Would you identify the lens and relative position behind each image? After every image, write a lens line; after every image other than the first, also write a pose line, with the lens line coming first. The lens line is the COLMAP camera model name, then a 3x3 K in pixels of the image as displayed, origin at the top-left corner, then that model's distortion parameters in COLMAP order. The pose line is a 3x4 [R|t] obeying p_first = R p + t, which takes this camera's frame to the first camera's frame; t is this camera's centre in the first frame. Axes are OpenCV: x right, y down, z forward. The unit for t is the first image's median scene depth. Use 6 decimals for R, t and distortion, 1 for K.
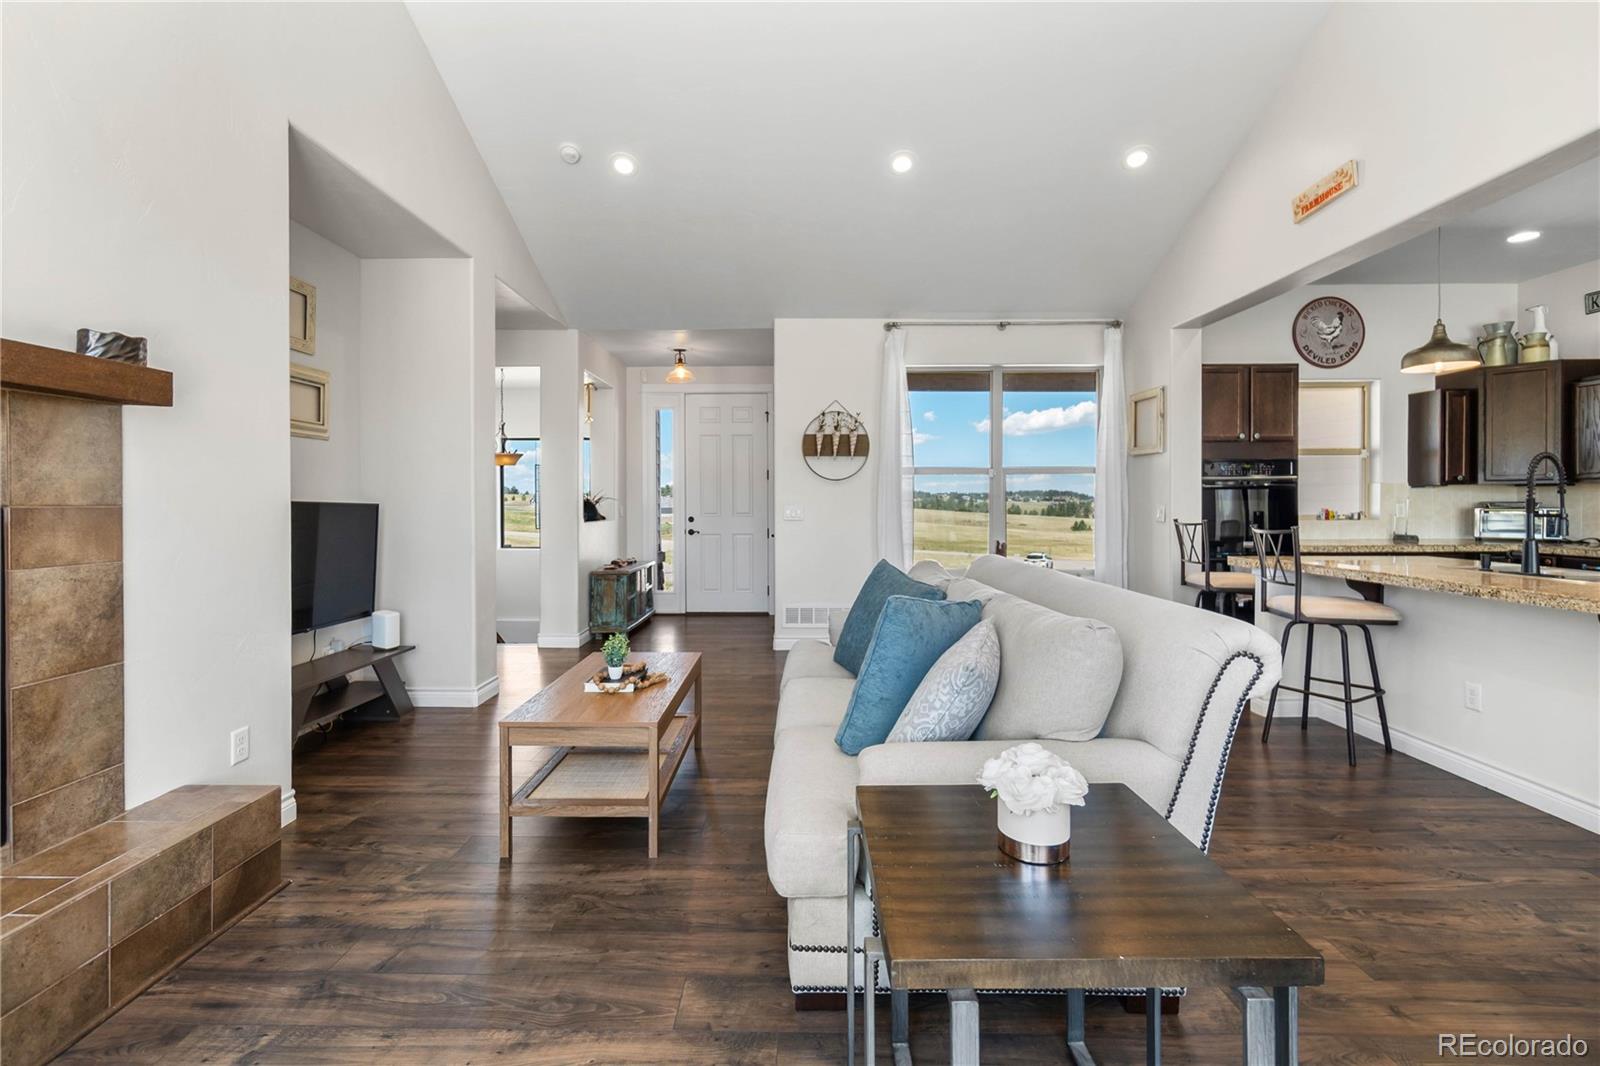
lens RADIAL K [[698.8, 0, 791.5], [0, 698.8, 507.4], [0, 0, 1]] dist [-0.004082, -0.000133]
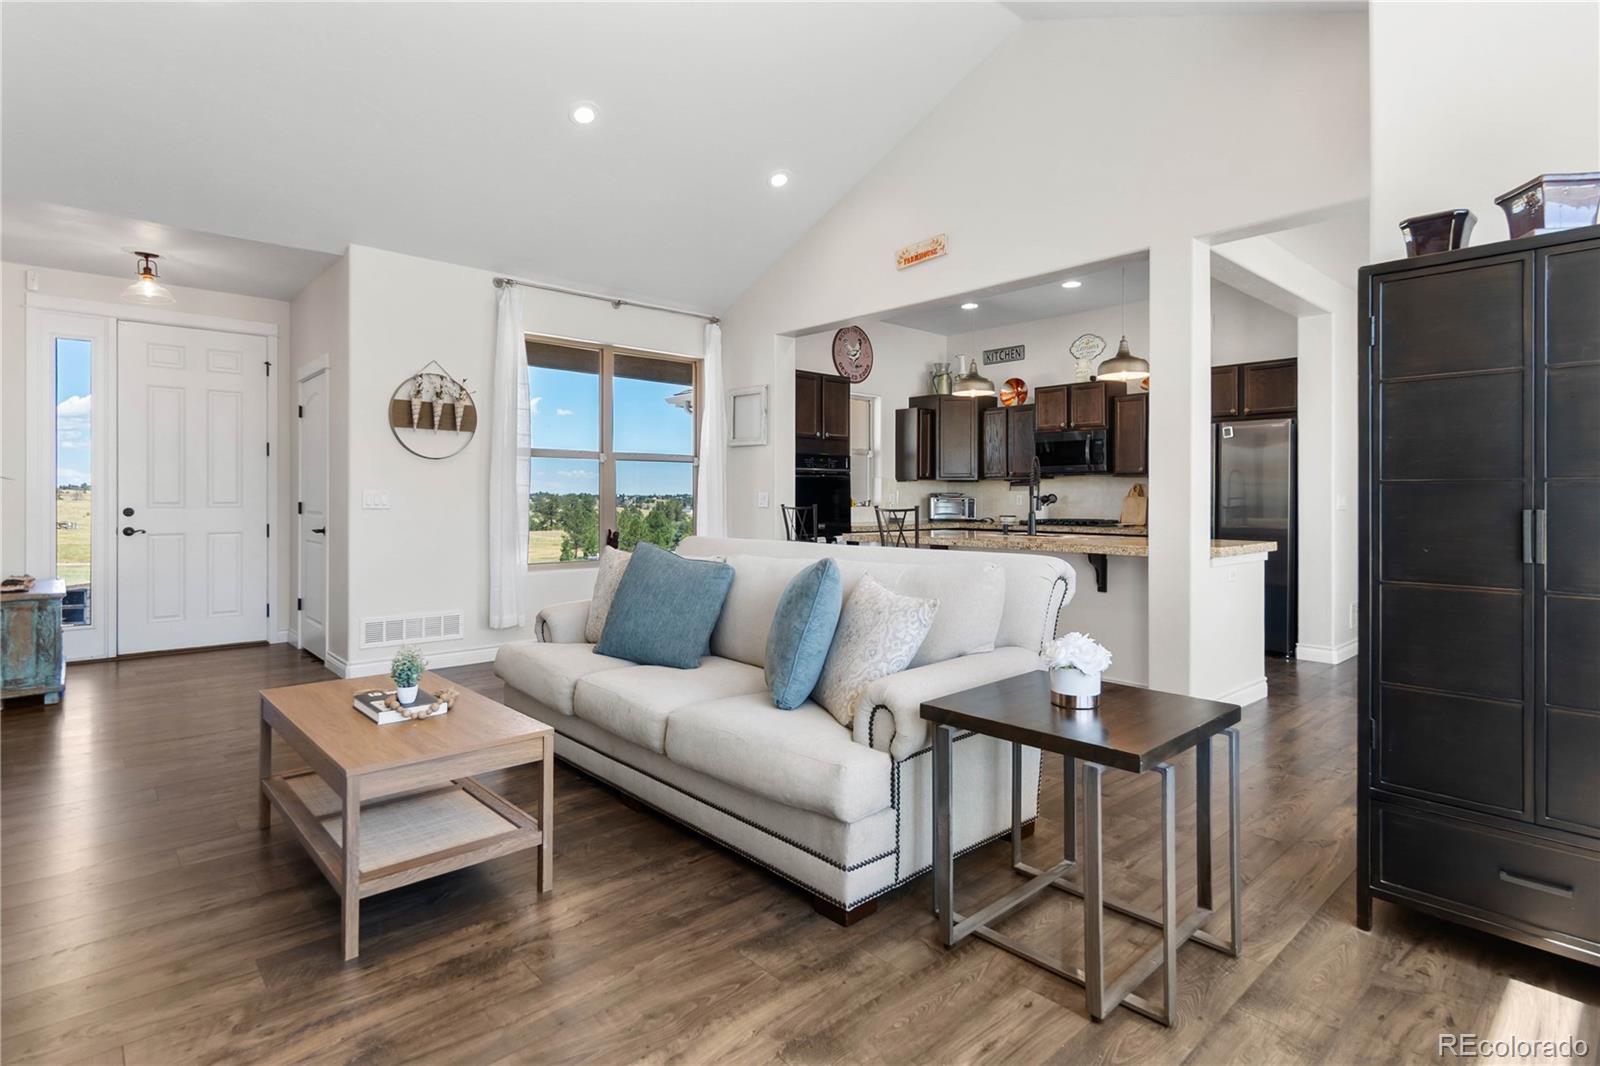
lens RADIAL K [[807.5, 0, 787.9], [0, 807.5, 497.7], [0, 0, 1]] dist [-0.003471, -0.000293]
pose [[0.732039, 0.005937, 0.681237, -0.304174], [0.001136, 0.999950, -0.009936, 0.017350], [-0.681262, 0.008048, 0.731996, 0.039947]]
